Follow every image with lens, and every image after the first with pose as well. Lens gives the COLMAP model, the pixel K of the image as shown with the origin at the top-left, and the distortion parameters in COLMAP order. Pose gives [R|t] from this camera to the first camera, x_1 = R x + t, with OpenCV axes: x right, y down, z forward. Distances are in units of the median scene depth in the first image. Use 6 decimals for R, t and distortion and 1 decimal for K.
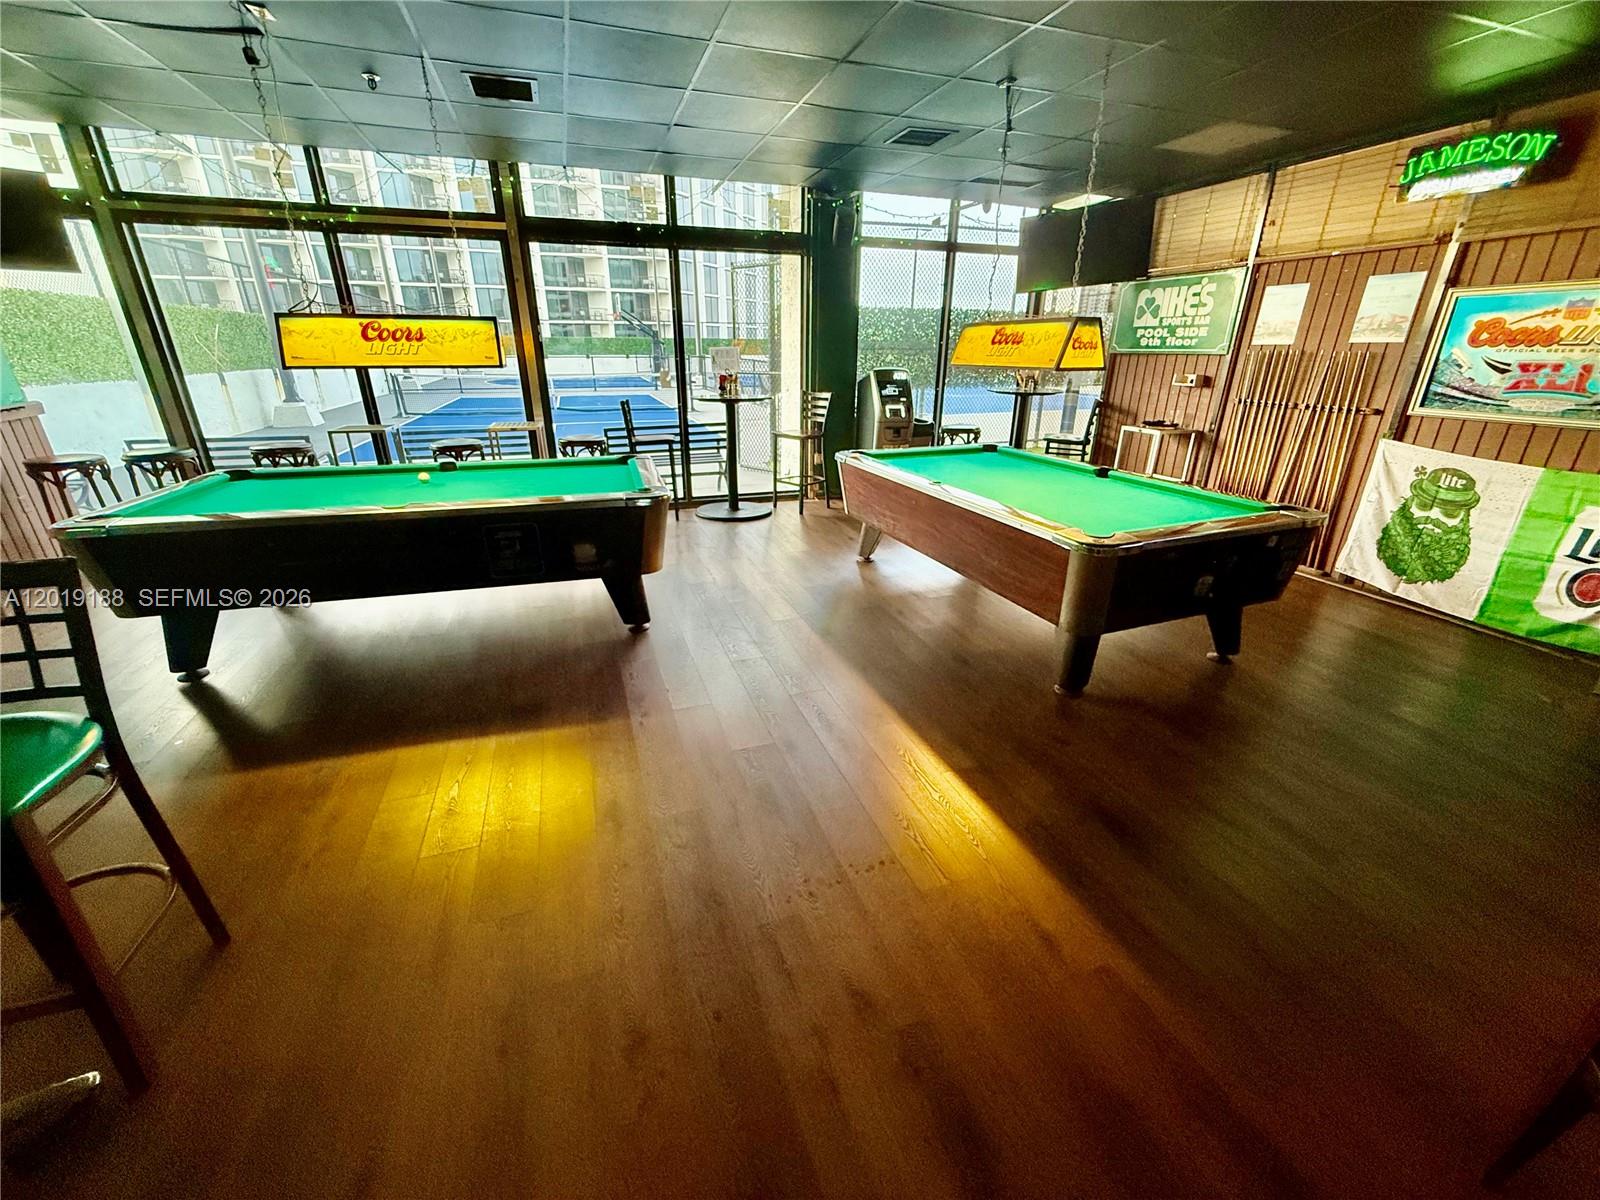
lens RADIAL K [[635.1, 0, 797.3], [0, 635.1, 599.5], [0, 0, 1]] dist [0.001182, 0.000267]
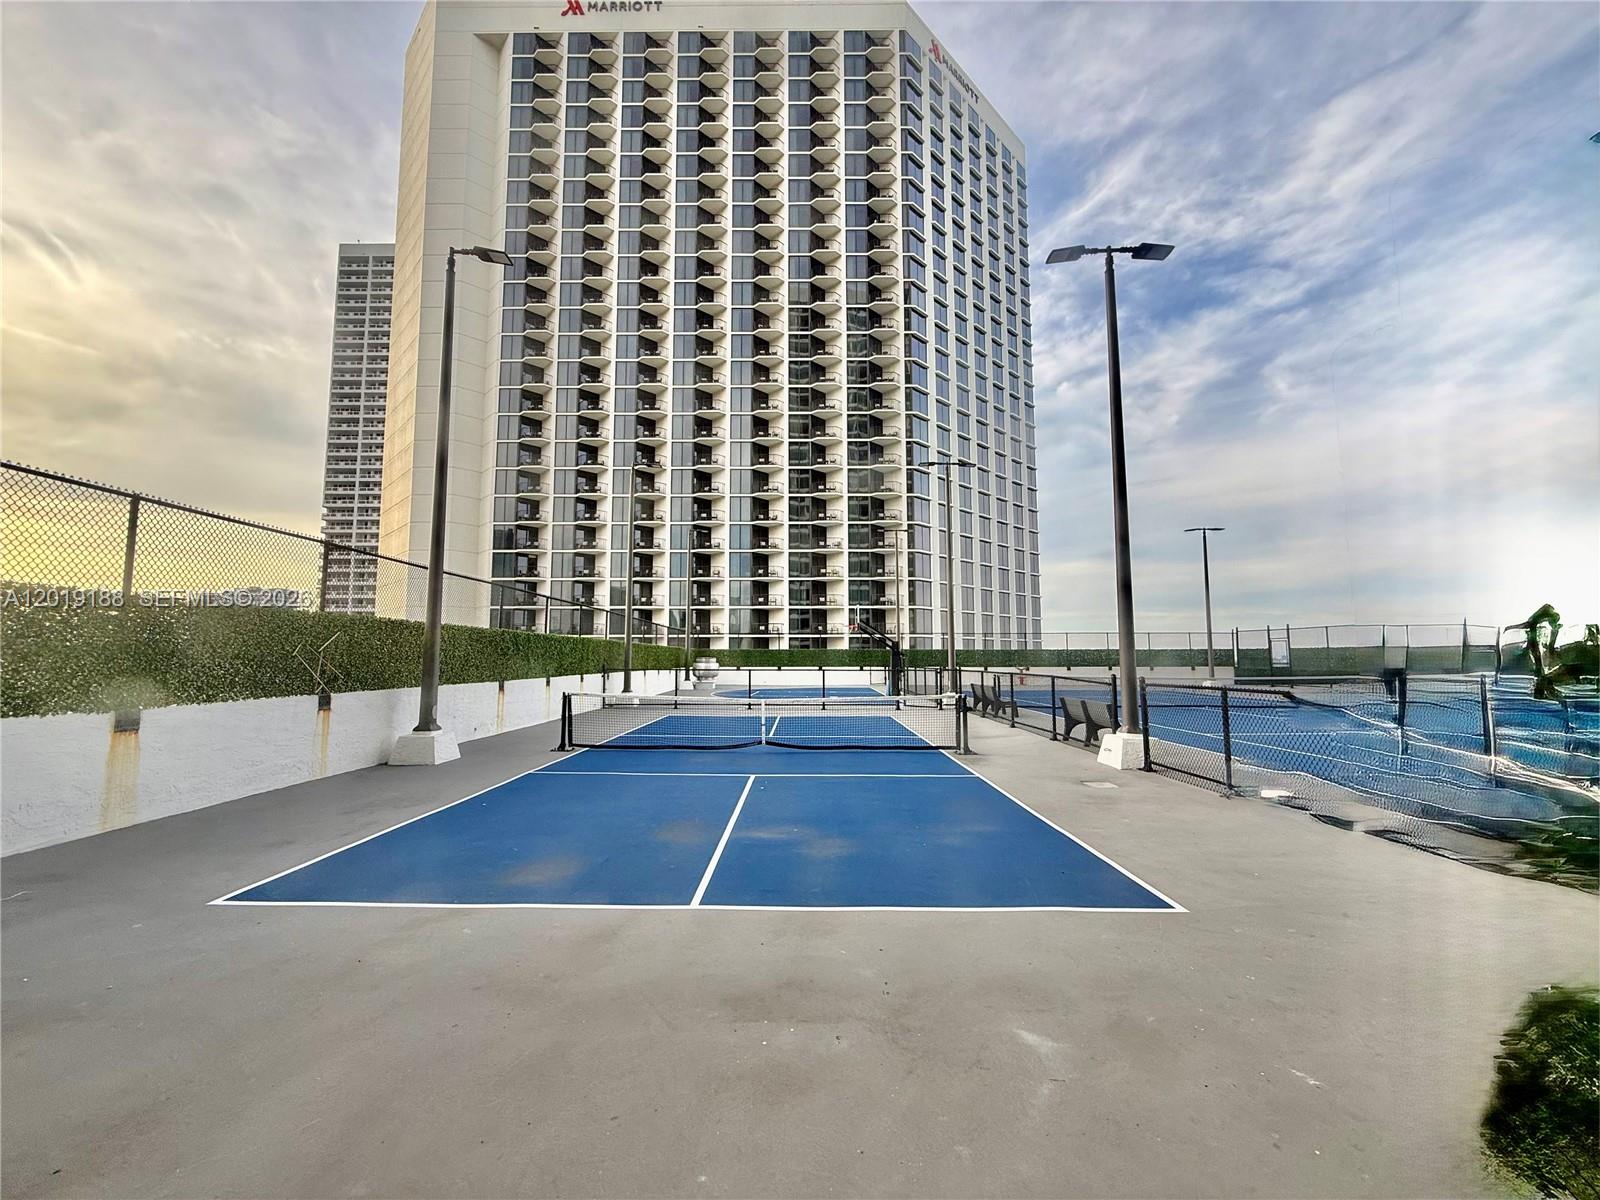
lens RADIAL K [[635.1, 0, 798.1], [0, 635.1, 603.7], [0, 0, 1]] dist [0.001182, 0.000267]
pose [[0.942613, -0.031717, -0.332378, -0.027928], [-0.120493, 0.896081, -0.427225, -0.041435], [0.311388, 0.442757, 0.840835, 0.103768]]
